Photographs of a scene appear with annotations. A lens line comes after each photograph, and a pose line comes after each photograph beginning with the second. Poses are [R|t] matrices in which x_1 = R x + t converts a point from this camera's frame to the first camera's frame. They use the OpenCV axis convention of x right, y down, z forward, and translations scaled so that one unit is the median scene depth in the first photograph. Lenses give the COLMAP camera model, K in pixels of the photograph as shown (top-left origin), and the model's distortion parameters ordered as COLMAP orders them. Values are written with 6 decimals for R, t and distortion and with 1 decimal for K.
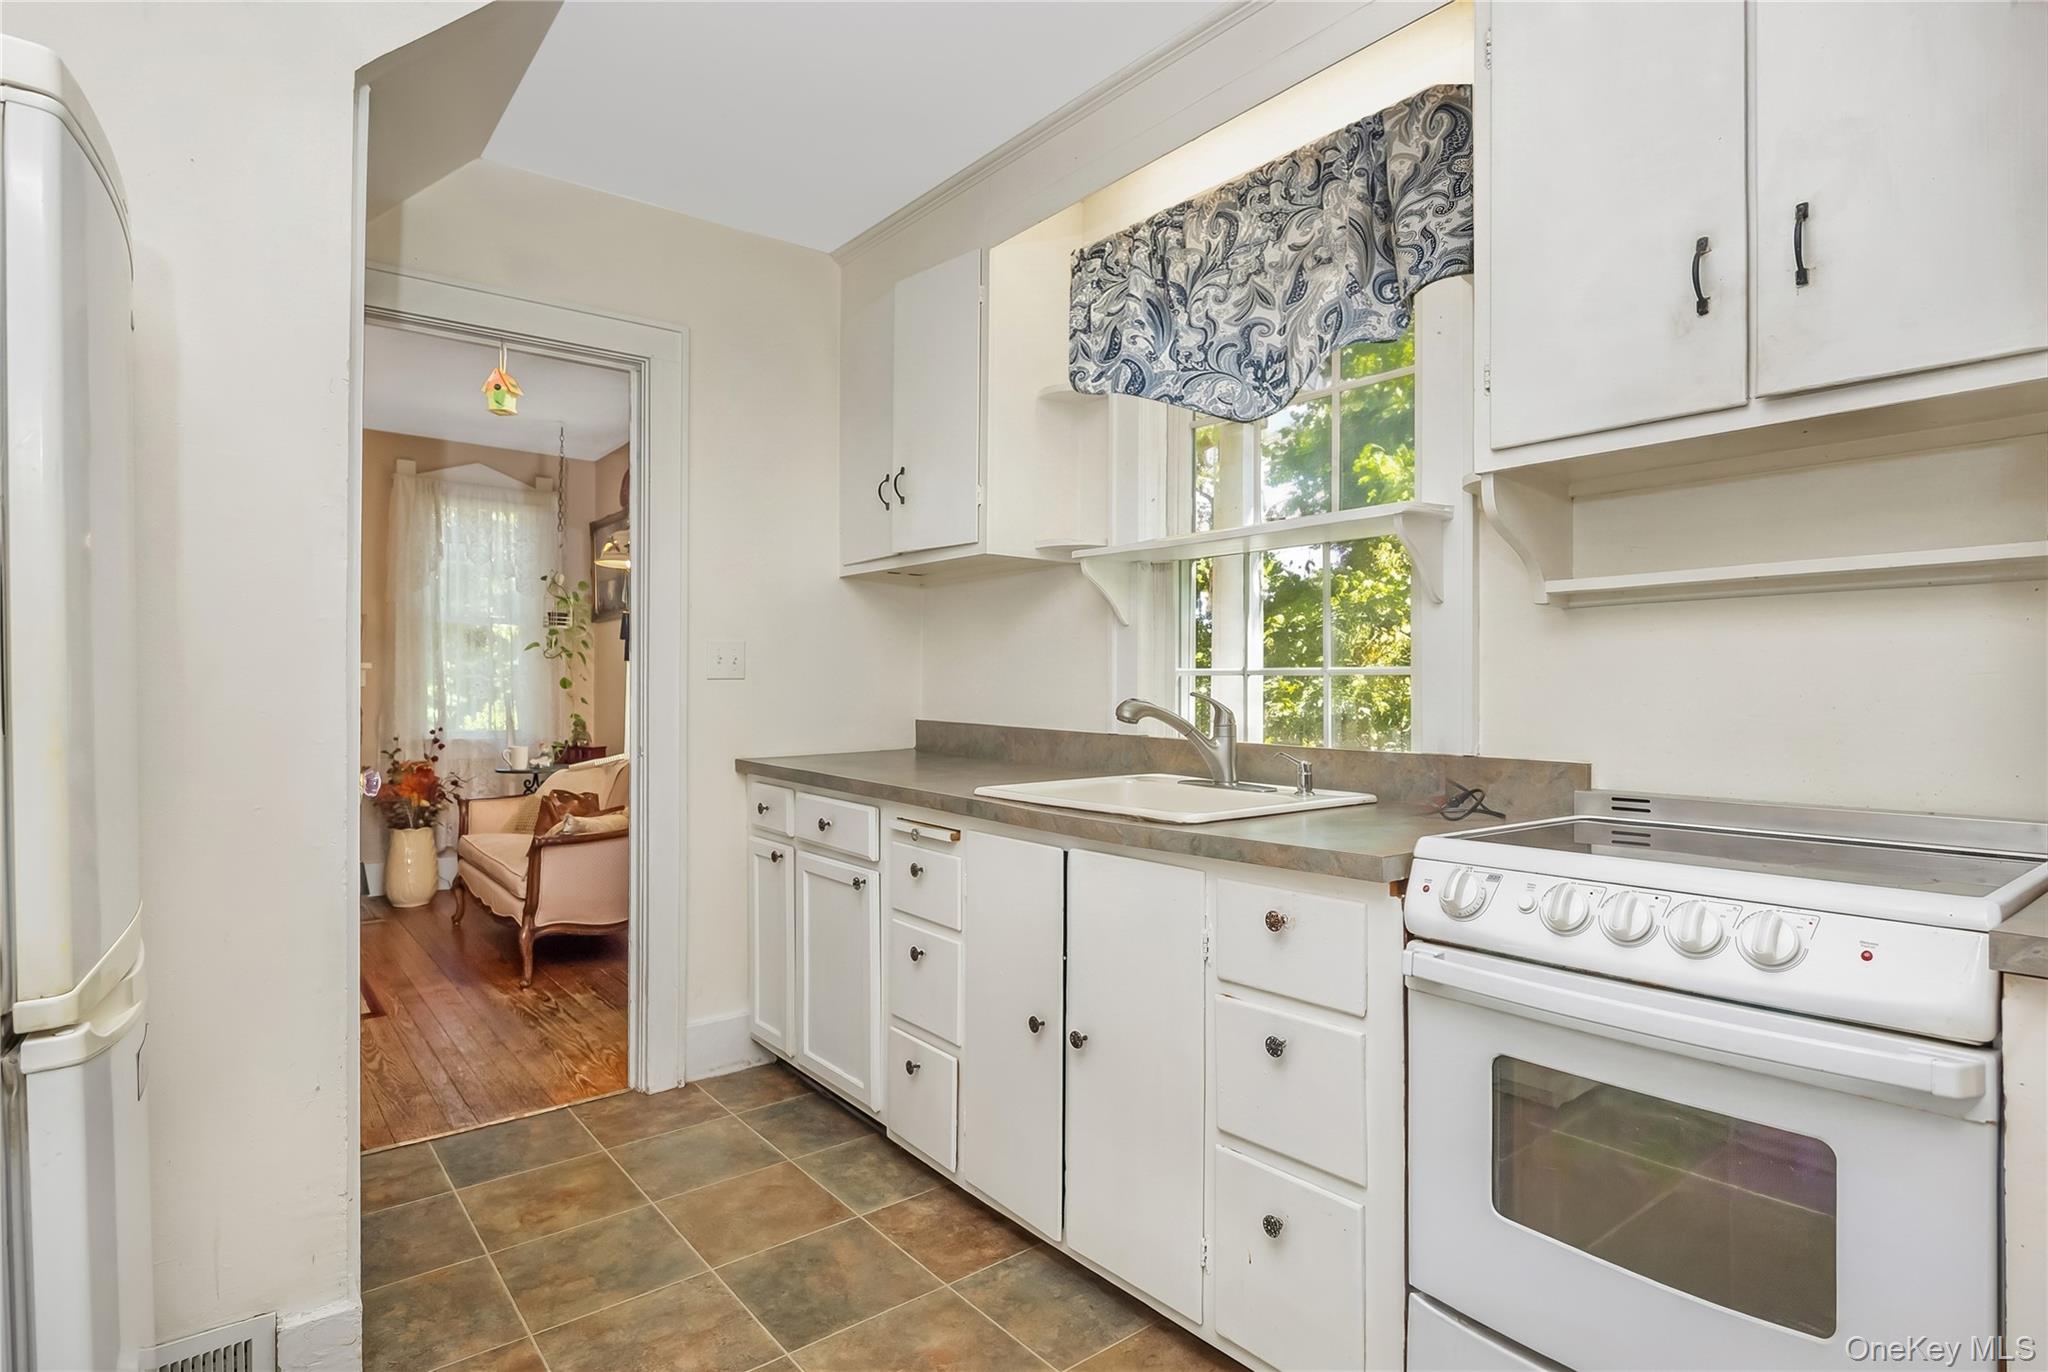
lens RADIAL K [[1059.5, 0, 1020.3], [0, 1059.5, 686.3], [0, 0, 1]] dist [0.000421, -0.000010]
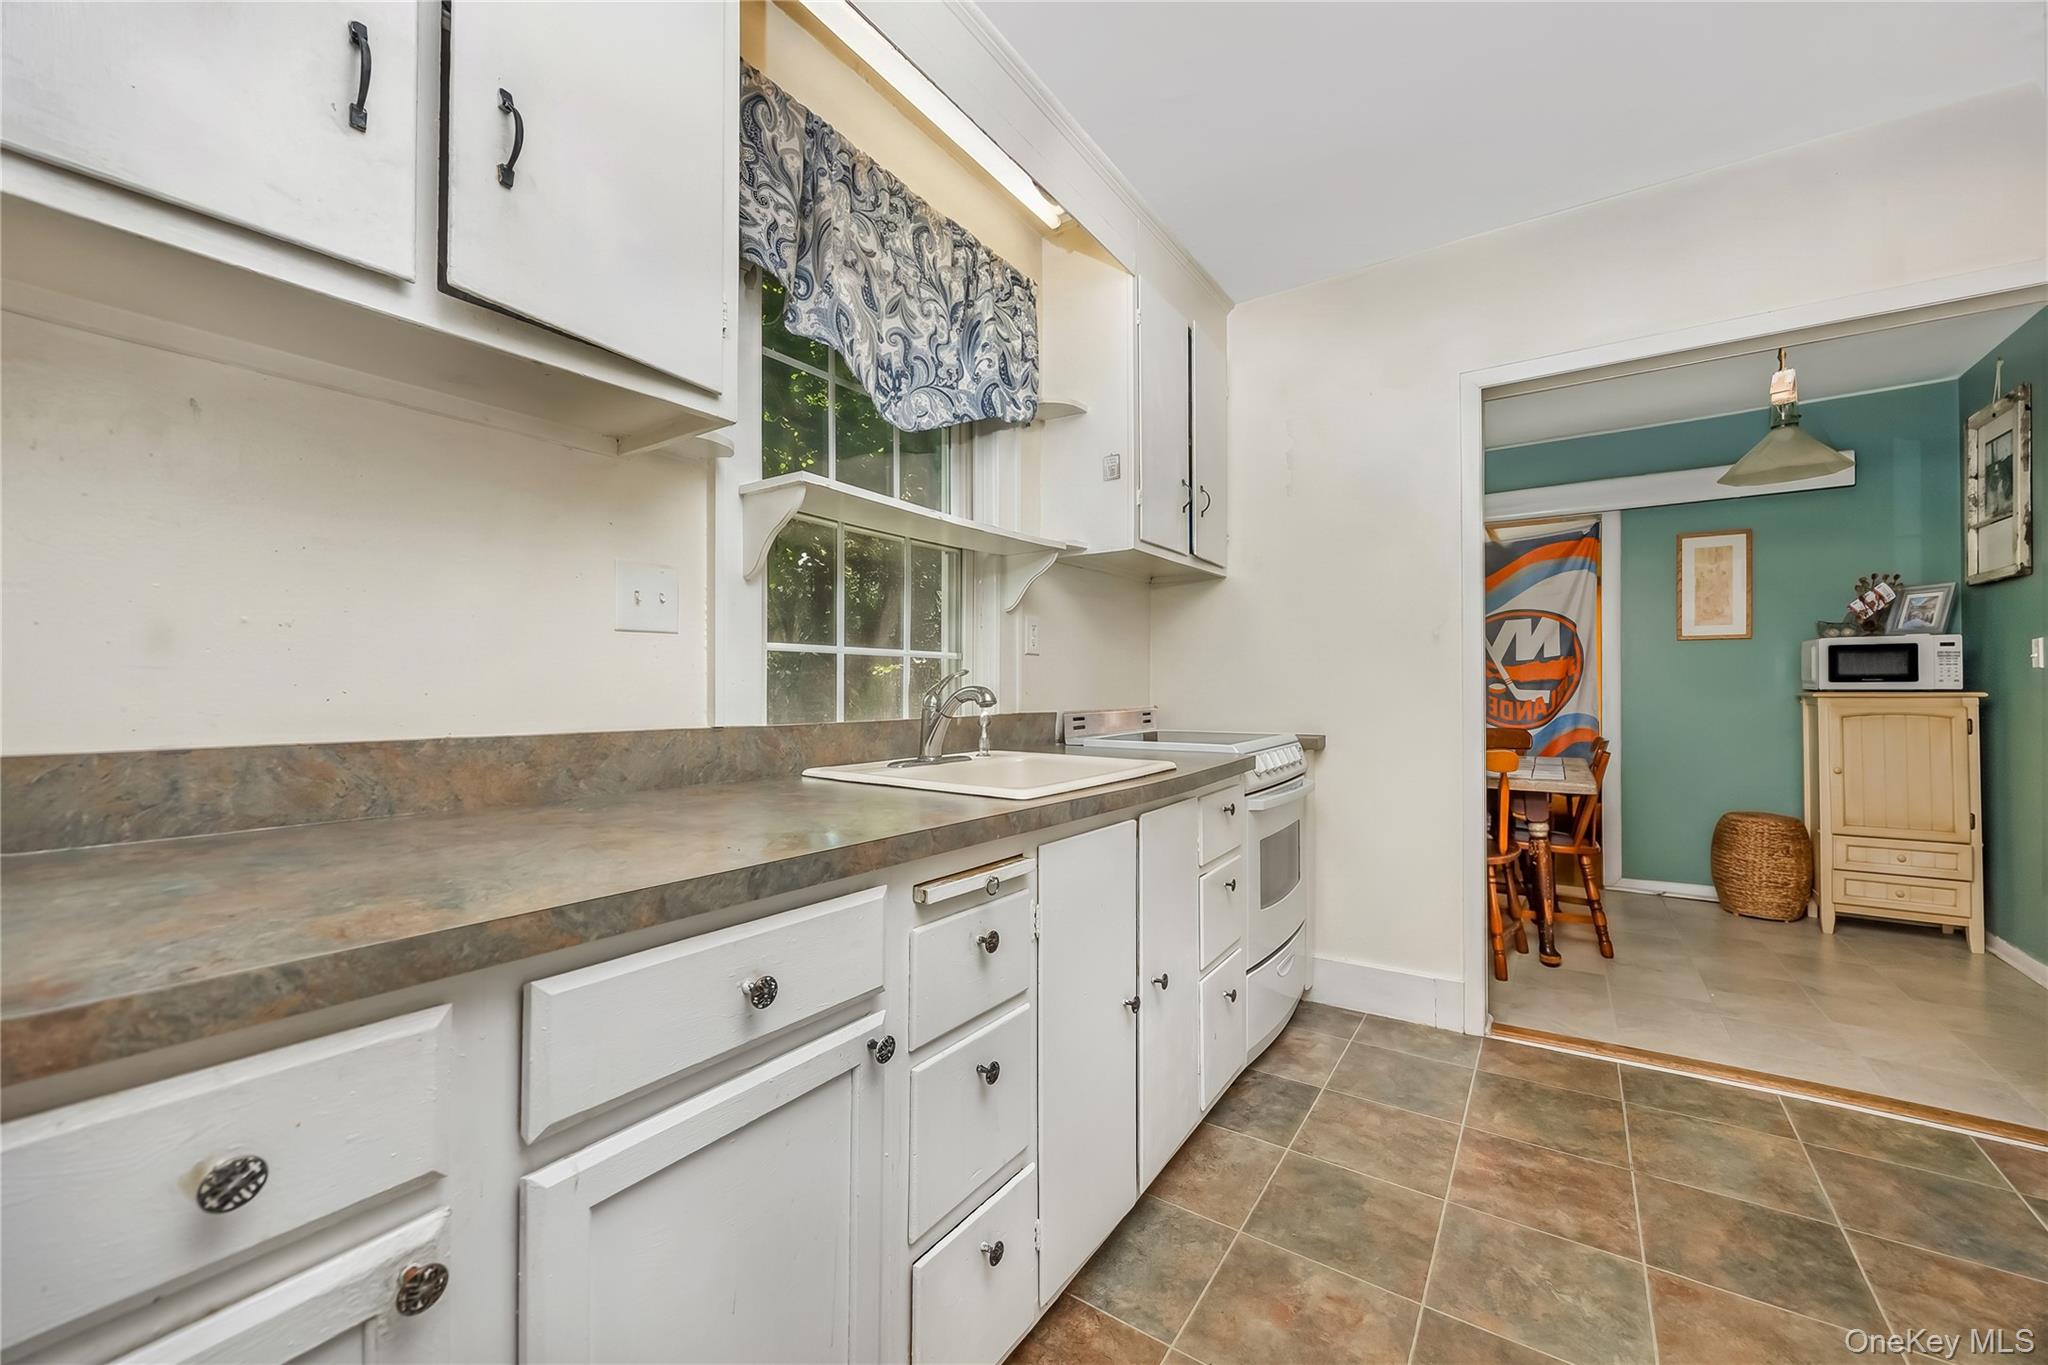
lens RADIAL K [[797.0, 0, 1016.4], [0, 797.0, 680.5], [0, 0, 1]] dist [-0.000946, -0.000054]
pose [[-0.296289, 0.003327, 0.955093, -0.643492], [-0.001188, 0.999992, -0.003852, 0.020287], [-0.955098, -0.002276, -0.296283, 1.287865]]
